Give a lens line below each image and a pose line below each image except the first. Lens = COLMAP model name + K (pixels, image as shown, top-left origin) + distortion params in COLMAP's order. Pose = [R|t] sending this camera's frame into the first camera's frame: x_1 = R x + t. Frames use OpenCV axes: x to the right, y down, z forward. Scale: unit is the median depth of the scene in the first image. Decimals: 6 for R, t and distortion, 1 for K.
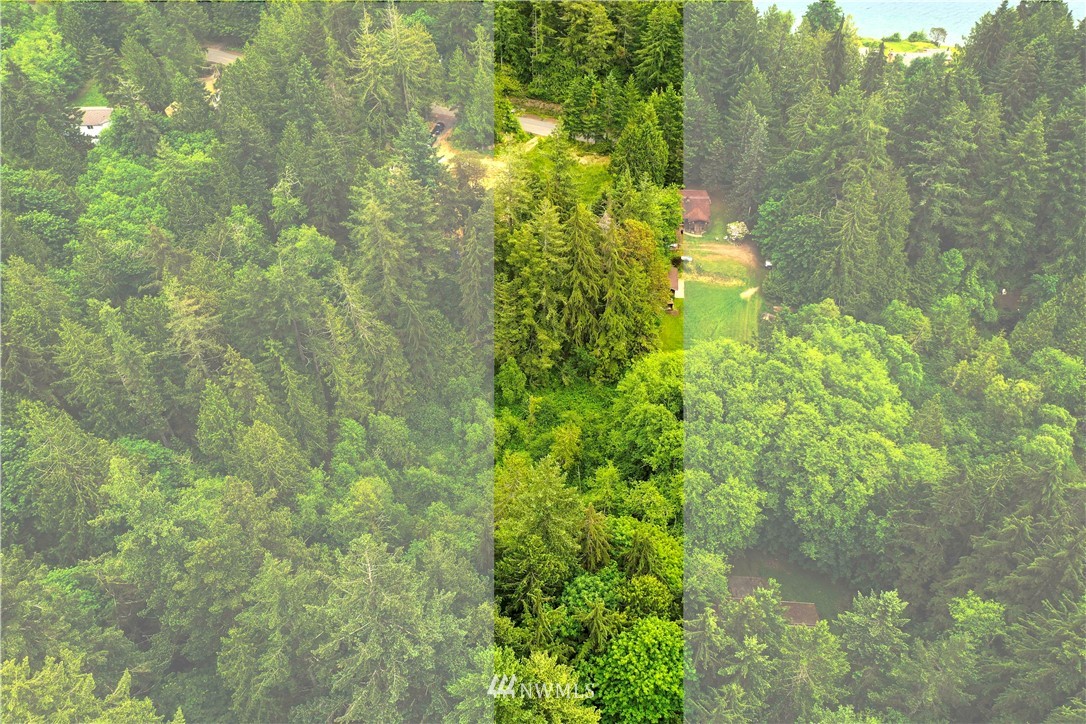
lens RADIAL K [[847.6, 0, 543.0], [0, 847.6, 362.0], [0, 0, 1]] dist [-0.005407, 0.013115]
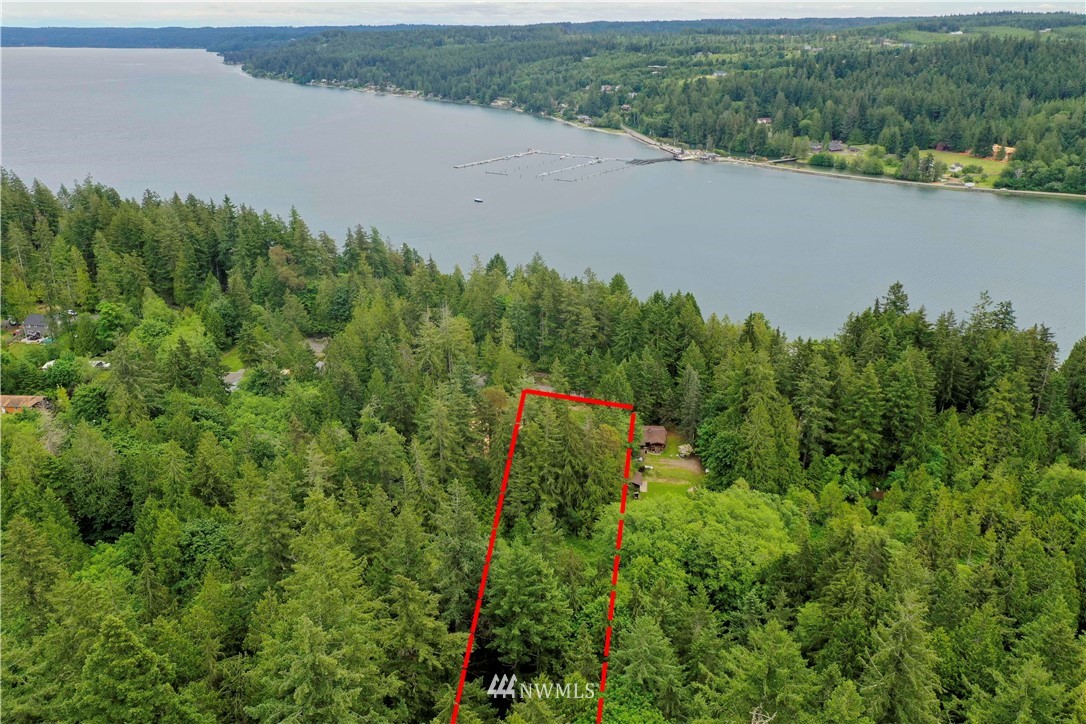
lens RADIAL K [[847.6, 0, 543.0], [0, 847.6, 362.0], [0, 0, 1]] dist [-0.005407, 0.013115]
pose [[0.999934, 0.007747, -0.008475, 0.006390], [-0.010367, 0.926450, -0.376274, 0.264096], [0.004937, 0.376337, 0.926470, -0.386766]]
